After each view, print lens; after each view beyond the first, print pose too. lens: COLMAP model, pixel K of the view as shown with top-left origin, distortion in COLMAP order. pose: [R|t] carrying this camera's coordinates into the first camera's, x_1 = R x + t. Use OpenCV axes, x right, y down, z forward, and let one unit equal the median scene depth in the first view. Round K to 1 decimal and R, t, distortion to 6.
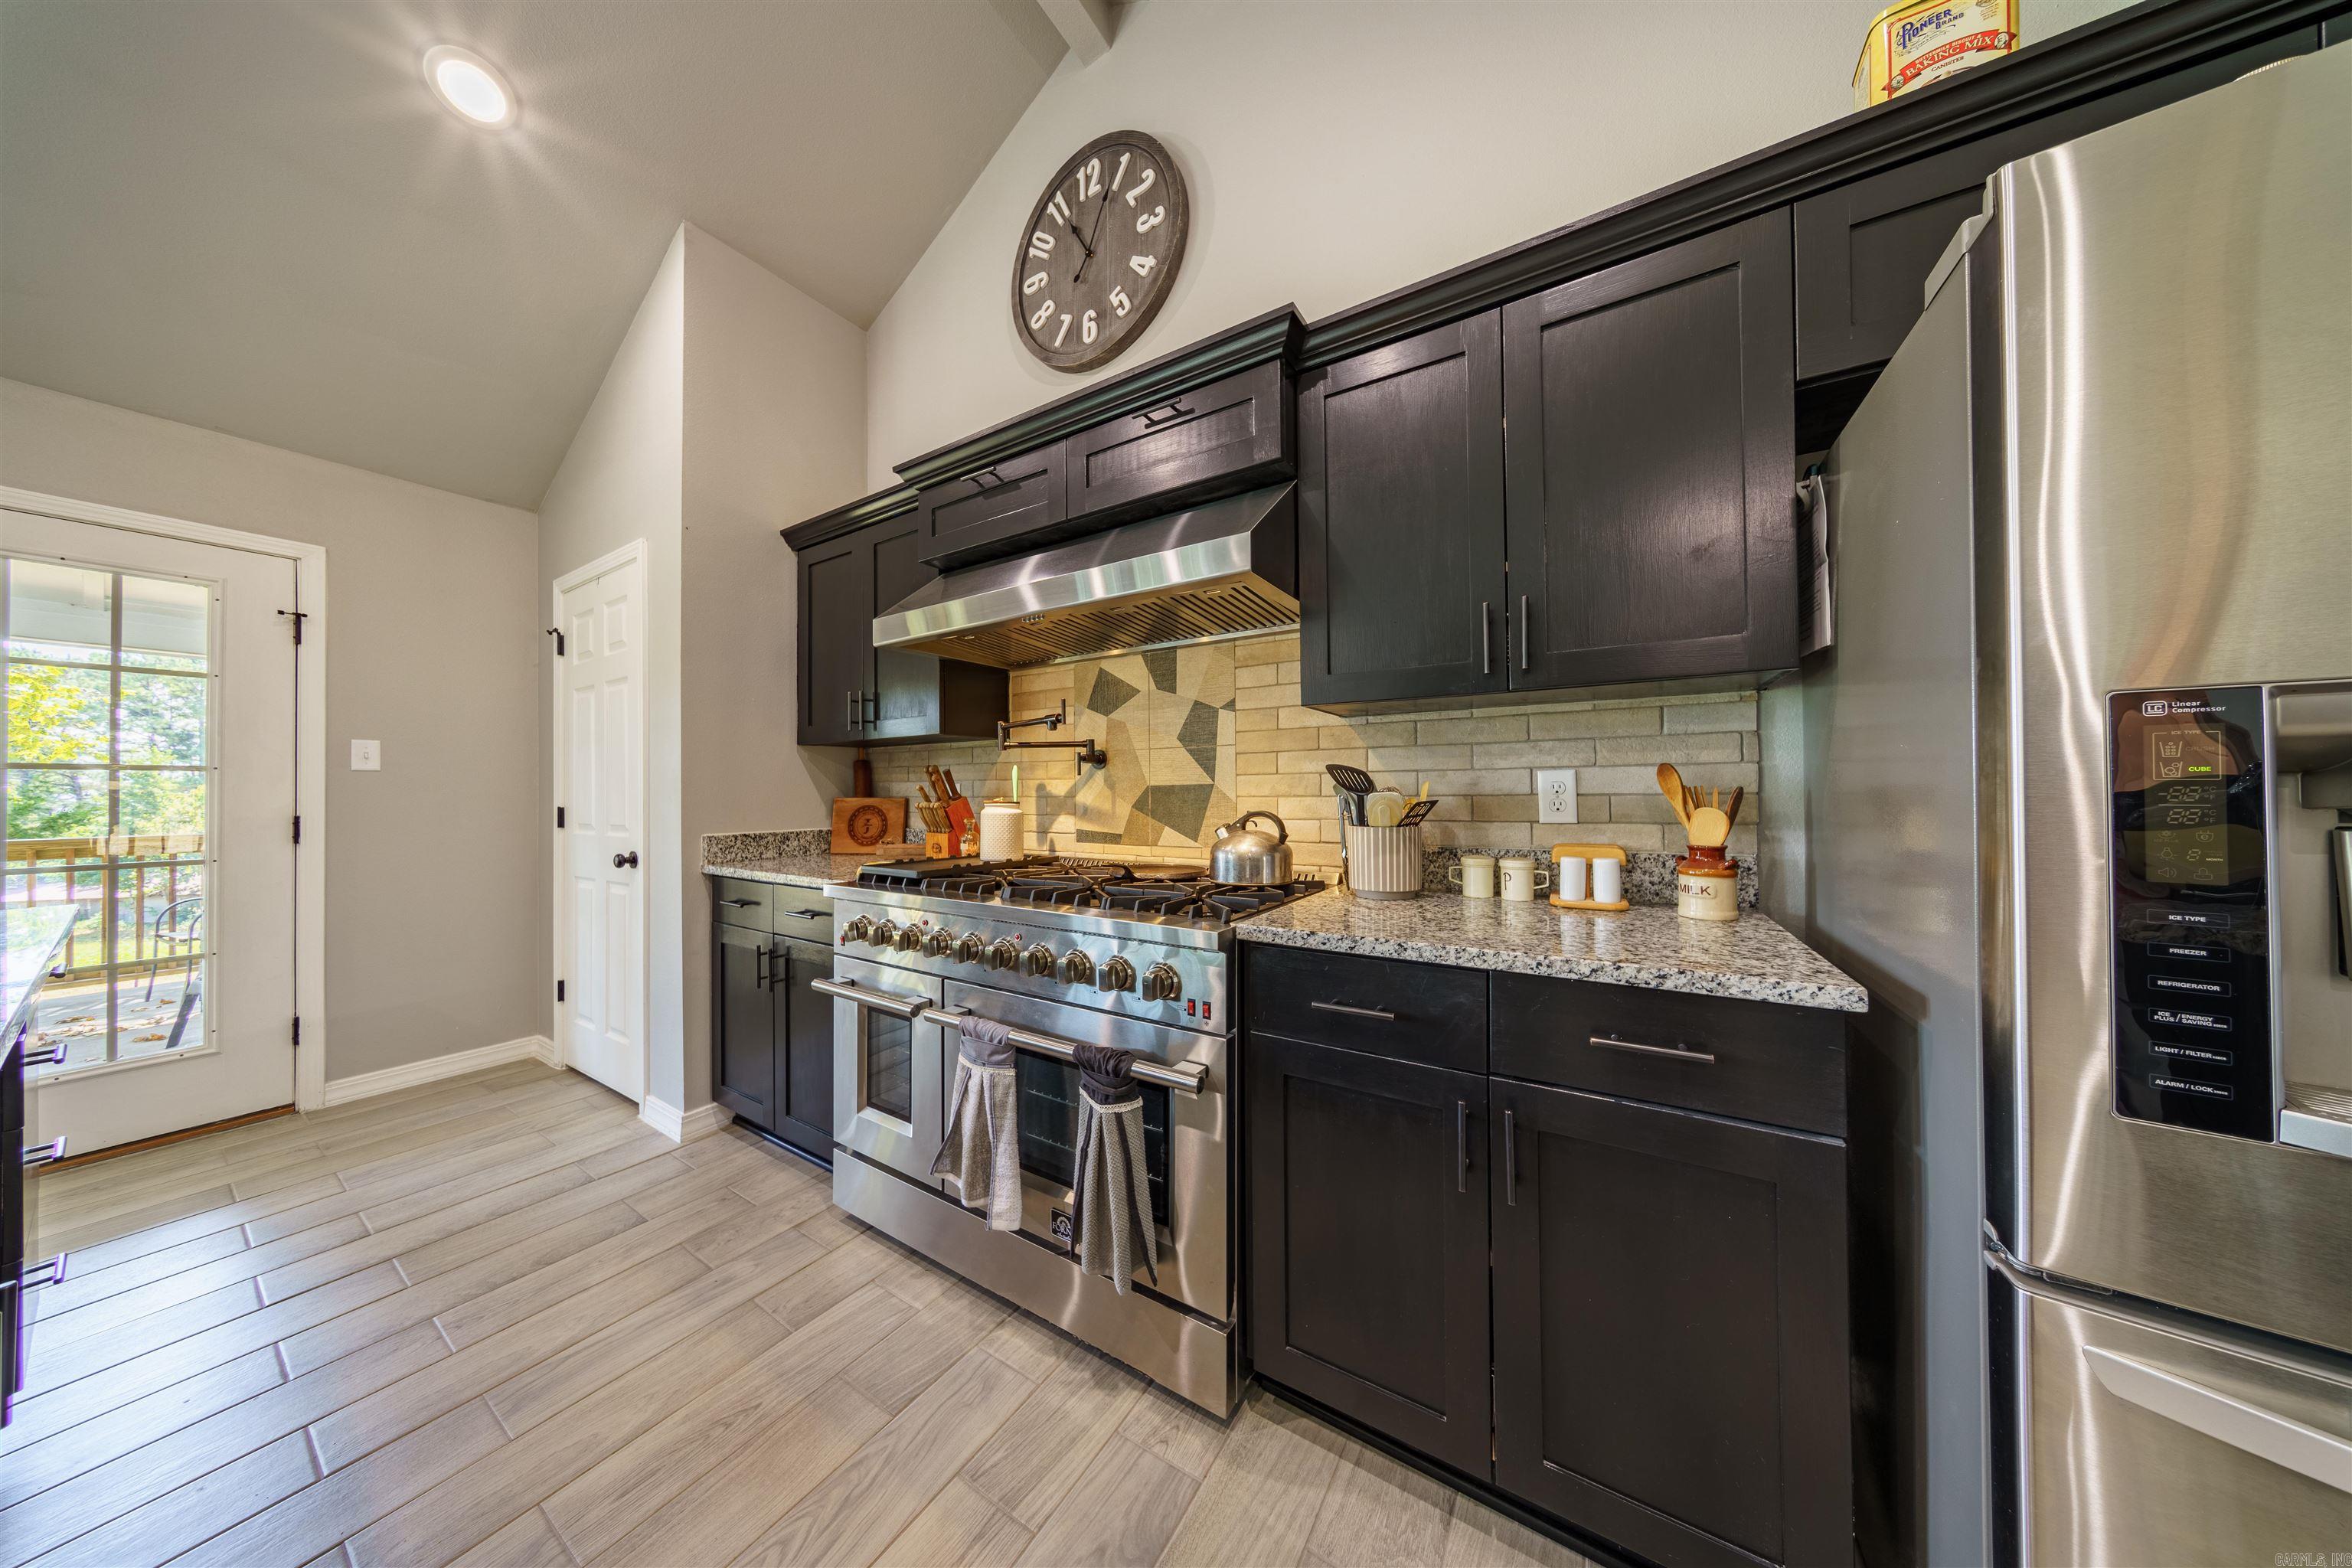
lens RADIAL K [[677.6, 0, 1177.2], [0, 677.6, 783.3], [0, 0, 1]] dist [-0.005588, 0.000942]
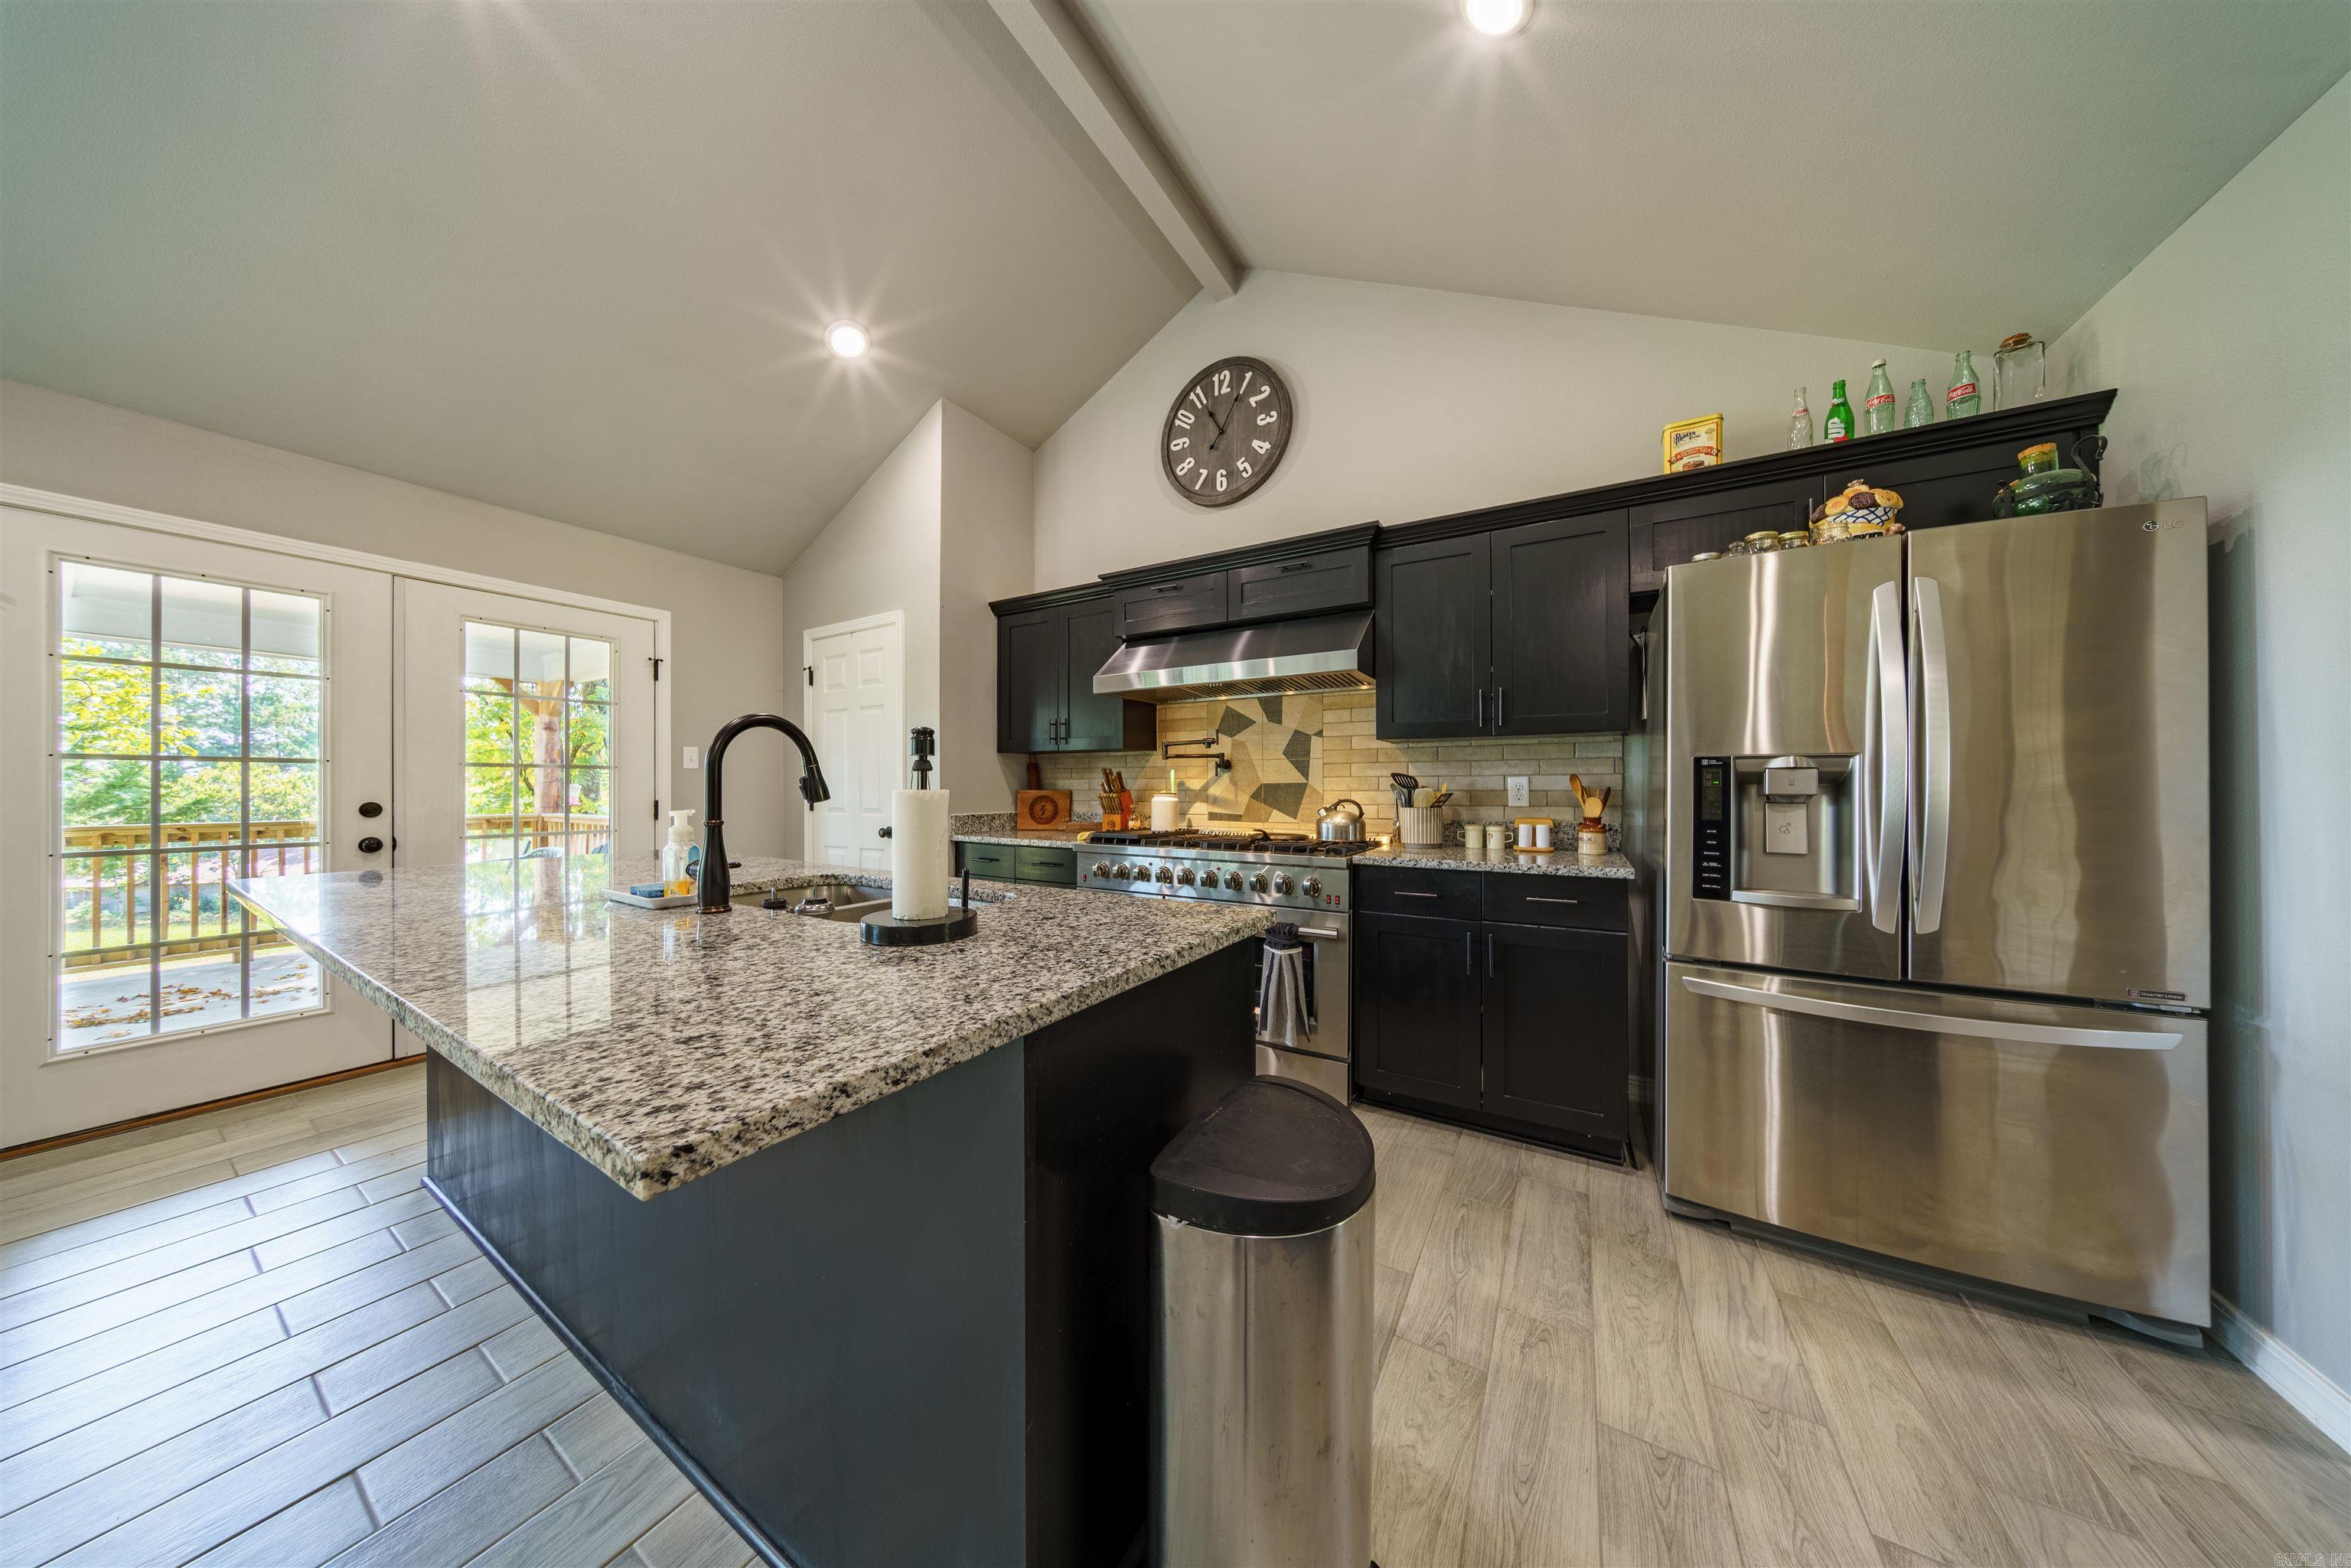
lens RADIAL K [[677.3, 0, 1172.1], [0, 677.3, 788.3], [0, 0, 1]] dist [-0.005588, 0.000942]
pose [[0.999716, 0.006235, 0.022986, -0.275897], [-0.006562, 0.999878, 0.014175, -0.005735], [-0.022895, -0.014322, 0.999635, -0.535330]]
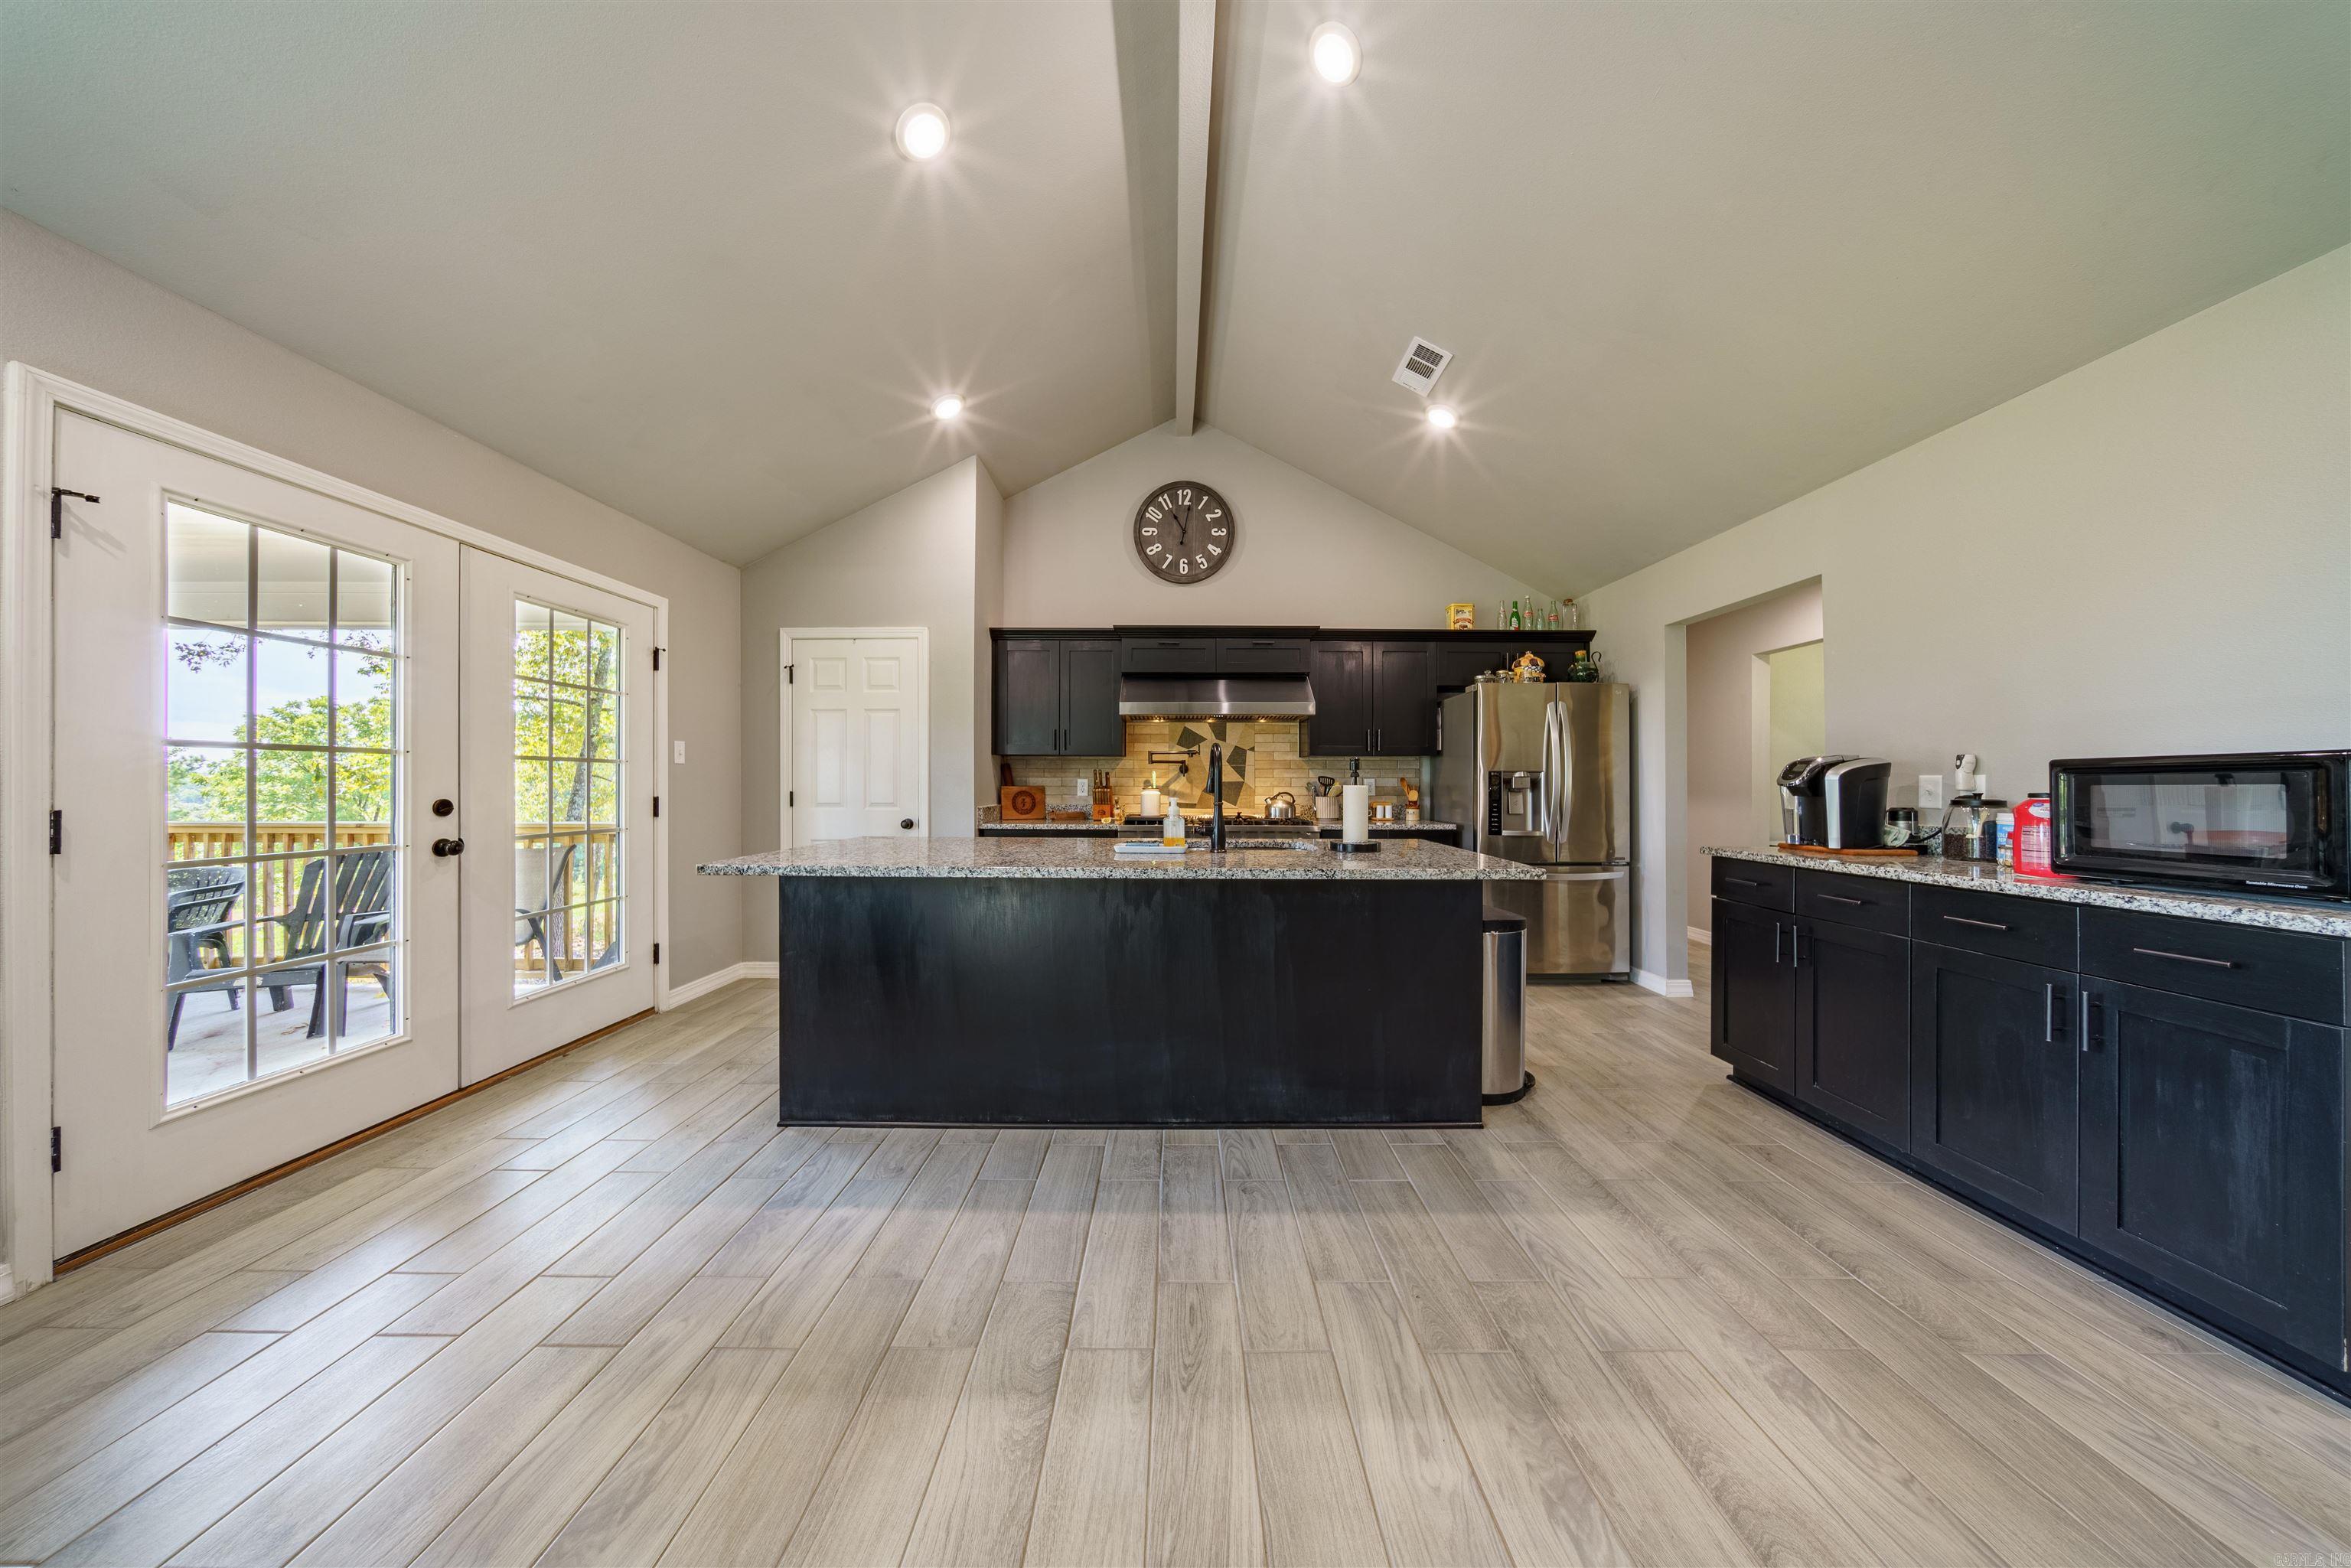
lens RADIAL K [[677.3, 0, 1171.4], [0, 677.3, 790.1], [0, 0, 1]] dist [-0.005588, 0.000942]
pose [[0.846741, 0.003595, 0.531992, -1.321442], [-0.014114, 0.999777, 0.015709, -0.001984], [-0.531817, -0.020810, 0.846603, -0.820324]]
